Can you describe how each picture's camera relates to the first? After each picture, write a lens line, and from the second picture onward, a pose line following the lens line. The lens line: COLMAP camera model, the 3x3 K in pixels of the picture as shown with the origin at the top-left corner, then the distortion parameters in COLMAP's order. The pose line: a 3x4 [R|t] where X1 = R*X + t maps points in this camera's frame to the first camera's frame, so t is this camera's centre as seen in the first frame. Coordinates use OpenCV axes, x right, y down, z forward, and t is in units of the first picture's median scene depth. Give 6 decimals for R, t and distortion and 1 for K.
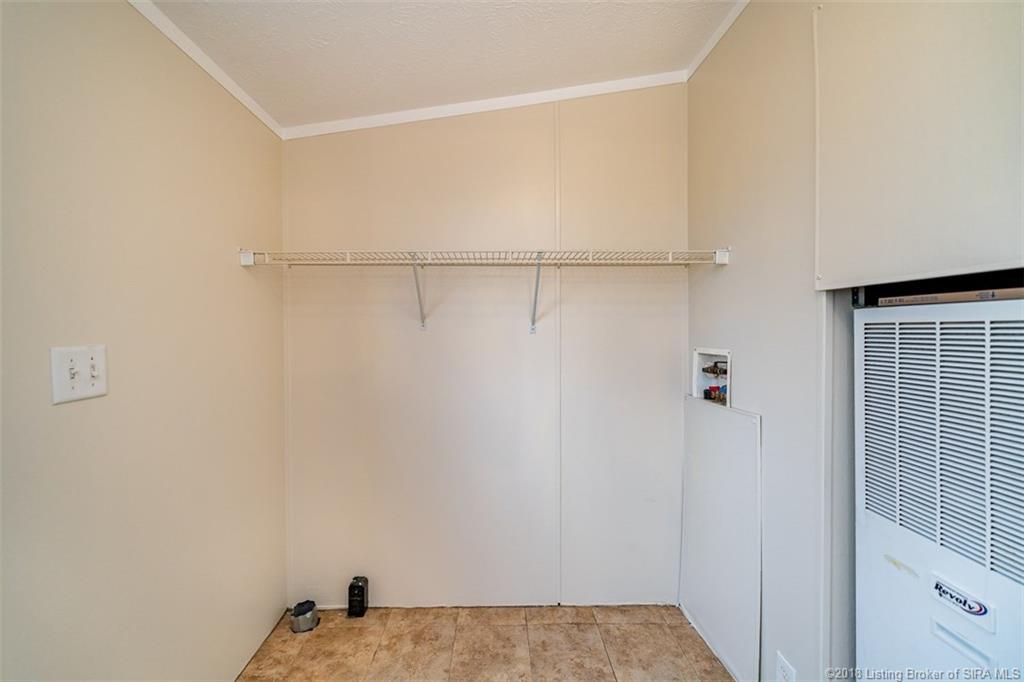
lens RADIAL K [[418.3, 0, 506.6], [0, 418.3, 338.0], [0, 0, 1]] dist [-0.001039, -0.000105]
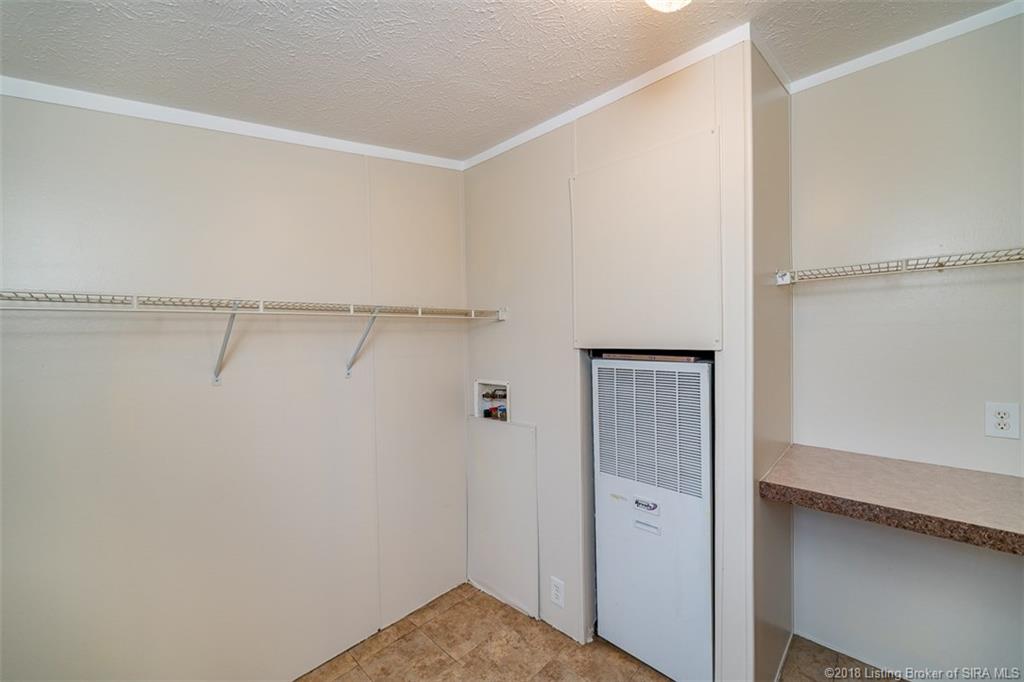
lens RADIAL K [[408.4, 0, 510.4], [0, 408.4, 344.0], [0, 0, 1]] dist [0.000103, -0.000125]
pose [[0.697802, -0.024480, 0.715872, -0.427297], [0.023700, 0.999658, 0.011083, -0.108974], [-0.715899, 0.009233, 0.698143, 0.034652]]
